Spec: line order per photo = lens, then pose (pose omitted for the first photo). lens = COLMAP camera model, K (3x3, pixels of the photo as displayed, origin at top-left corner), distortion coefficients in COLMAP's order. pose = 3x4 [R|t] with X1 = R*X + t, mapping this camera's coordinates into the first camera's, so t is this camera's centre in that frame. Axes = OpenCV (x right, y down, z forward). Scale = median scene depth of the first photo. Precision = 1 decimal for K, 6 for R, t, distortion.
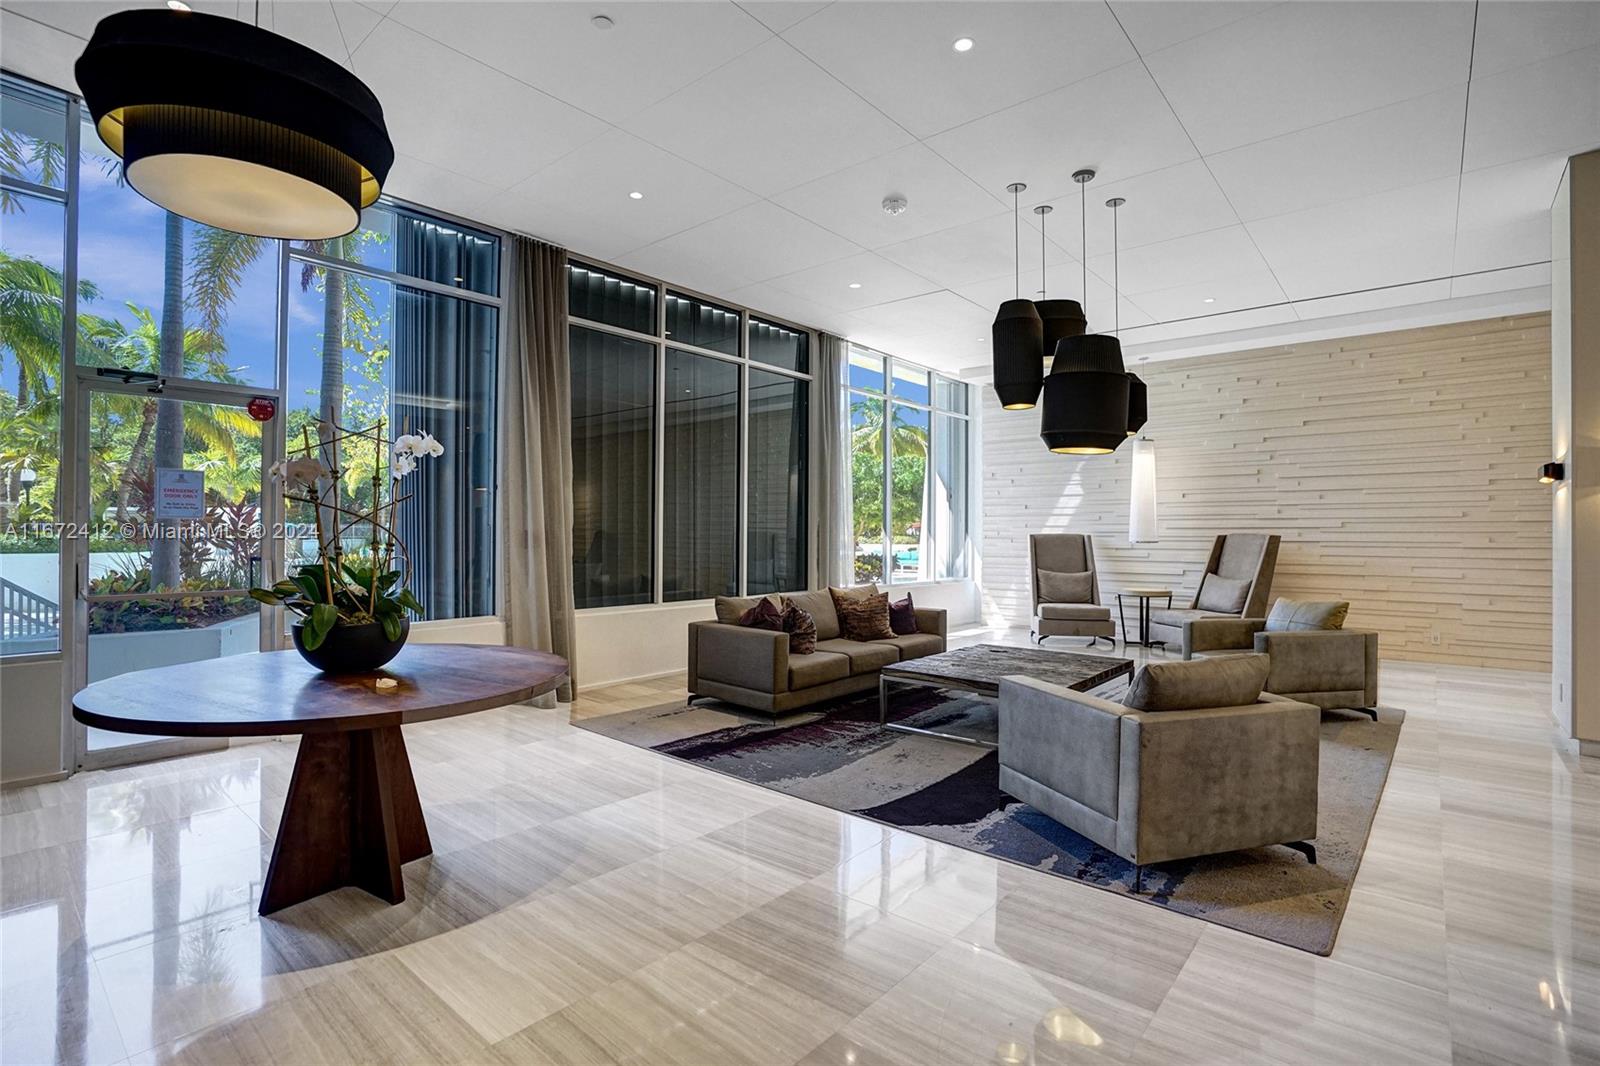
lens RADIAL K [[749.9, 0, 803.9], [0, 749.9, 527.3], [0, 0, 1]] dist [-0.013429, 0.001613]
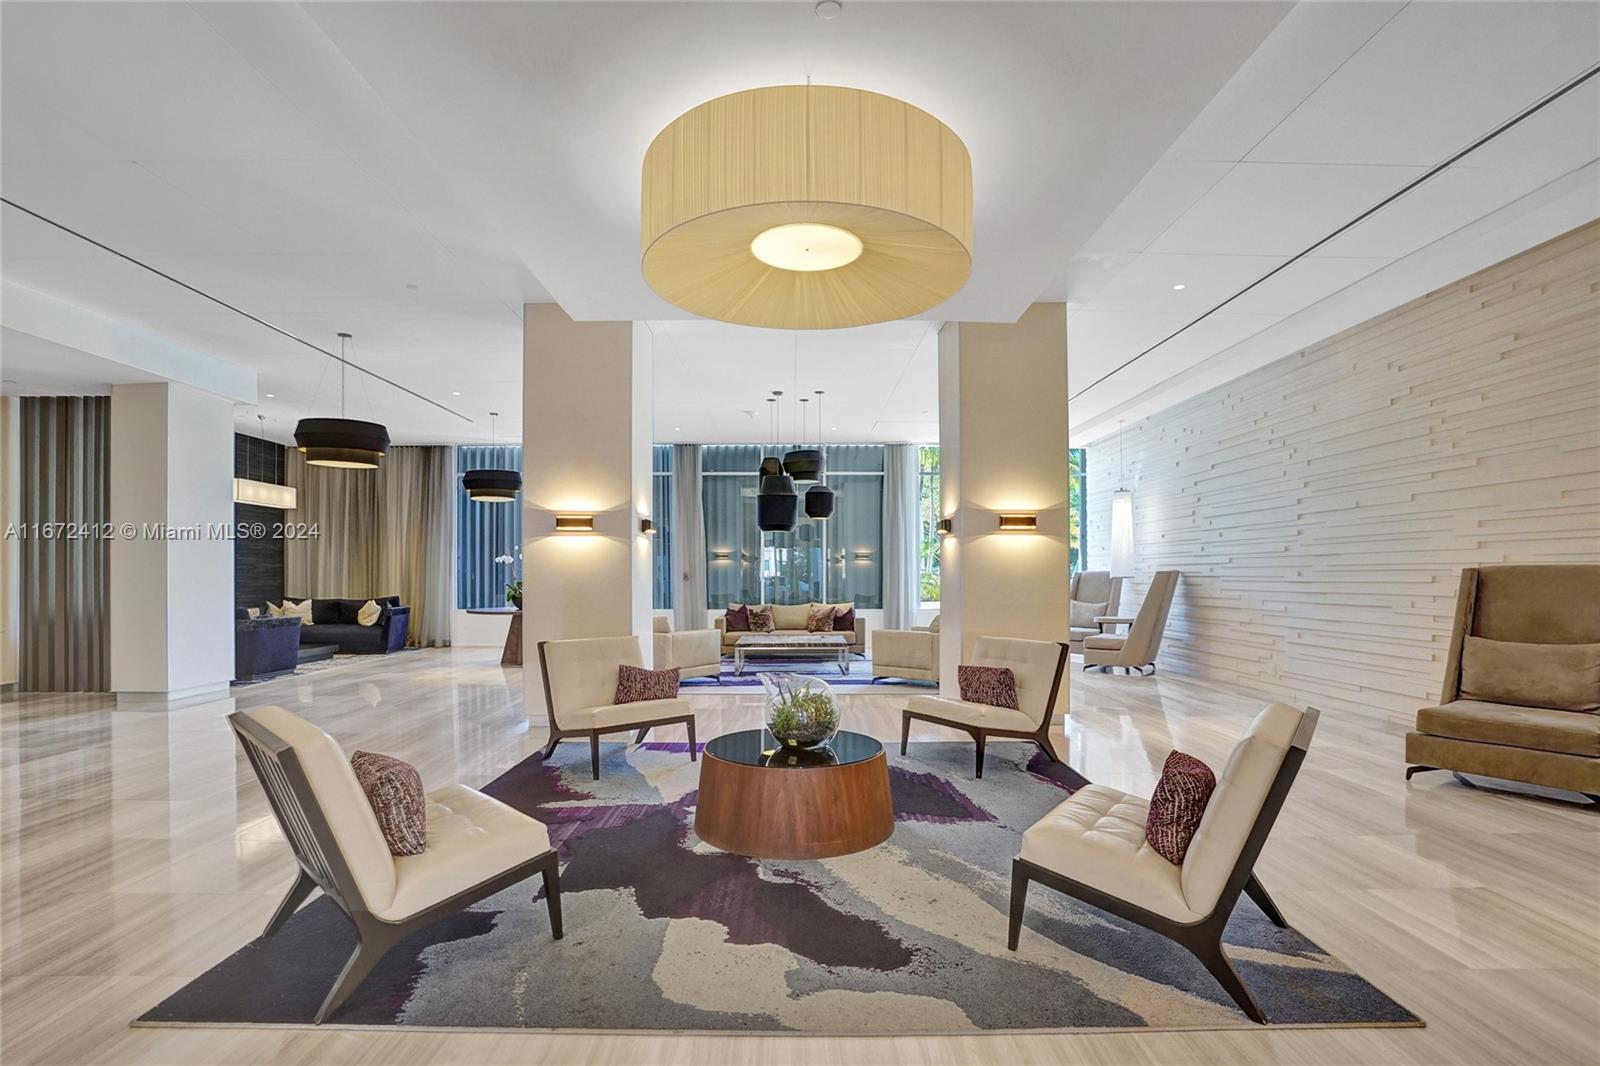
lens RADIAL K [[749.9, 0, 797.8], [0, 749.9, 572.6], [0, 0, 1]] dist [-0.013429, 0.001613]
pose [[0.639002, 0.001188, -0.769204, 1.244908], [-0.000602, 0.999999, 0.001044, 0.014360], [0.769205, -0.000204, 0.639002, -0.172707]]
